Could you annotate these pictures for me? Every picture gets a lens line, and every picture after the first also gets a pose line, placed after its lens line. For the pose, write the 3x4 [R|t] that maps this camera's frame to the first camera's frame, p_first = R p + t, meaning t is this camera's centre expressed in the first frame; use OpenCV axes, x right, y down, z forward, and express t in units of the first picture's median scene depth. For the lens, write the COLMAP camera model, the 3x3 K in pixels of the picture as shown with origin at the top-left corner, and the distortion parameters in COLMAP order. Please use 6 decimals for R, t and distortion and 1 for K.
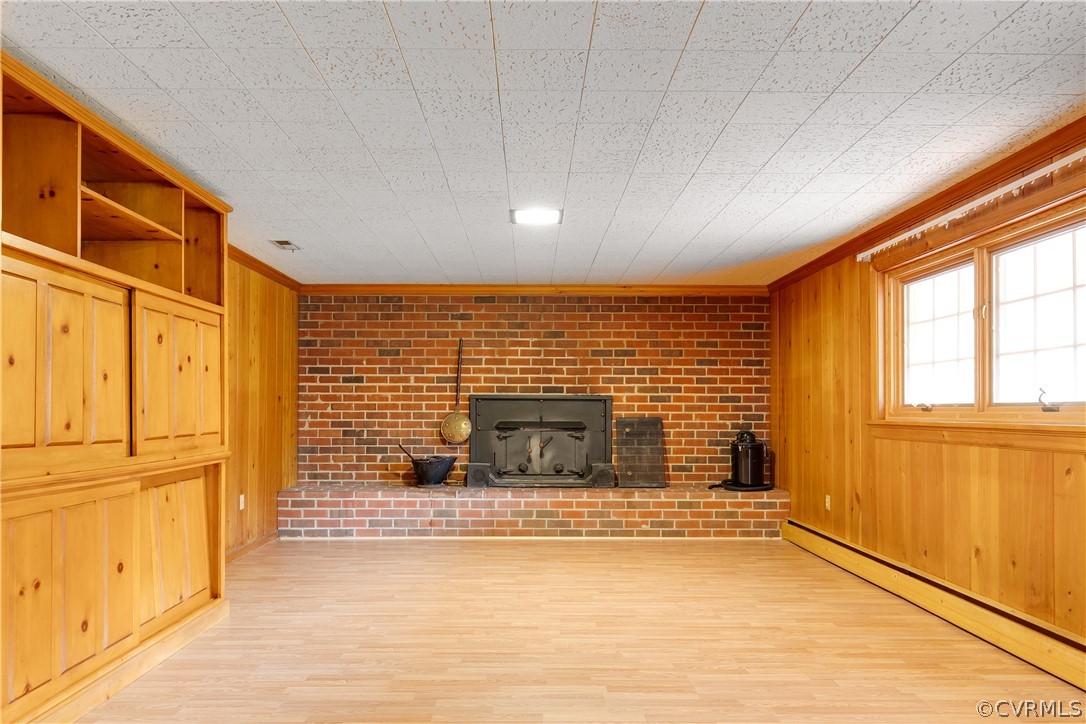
lens RADIAL K [[996.7, 0, 542.9], [0, 996.7, 395.7], [0, 0, 1]] dist [-0.007666, -0.014644]
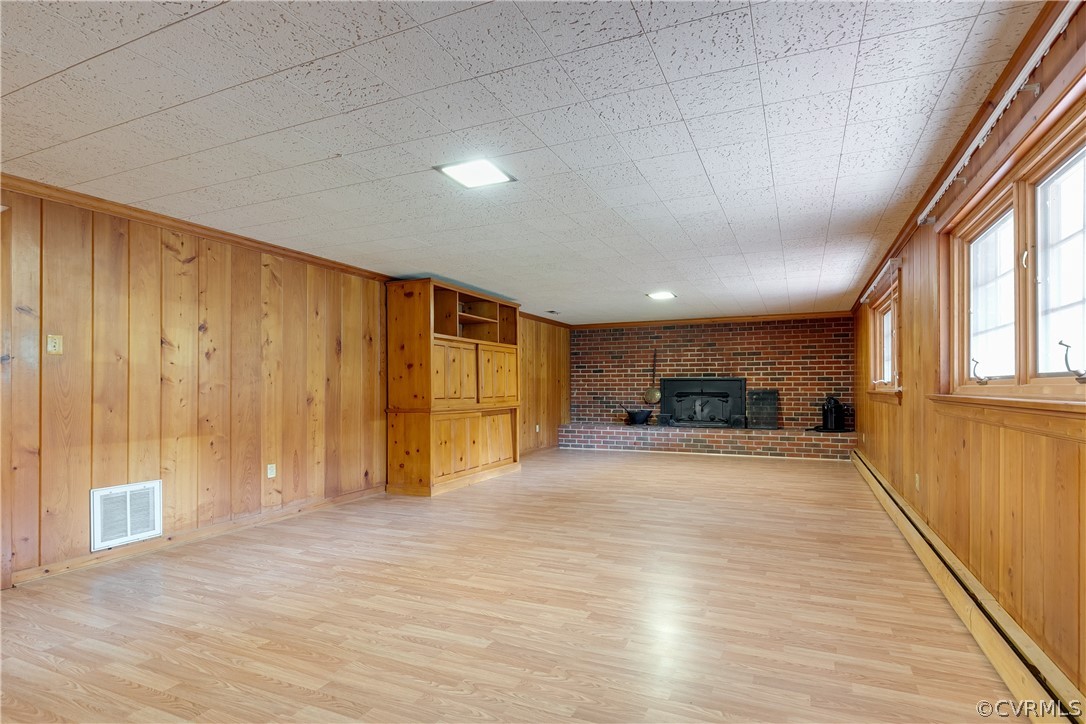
lens RADIAL K [[563.7, 0, 543.6], [0, 563.7, 384.9], [0, 0, 1]] dist [0.000156, -0.000022]
pose [[0.948642, -0.006654, -0.316281, 0.054549], [0.010331, 0.999897, 0.009950, -0.001100], [0.316183, -0.012707, 0.948613, -0.092513]]
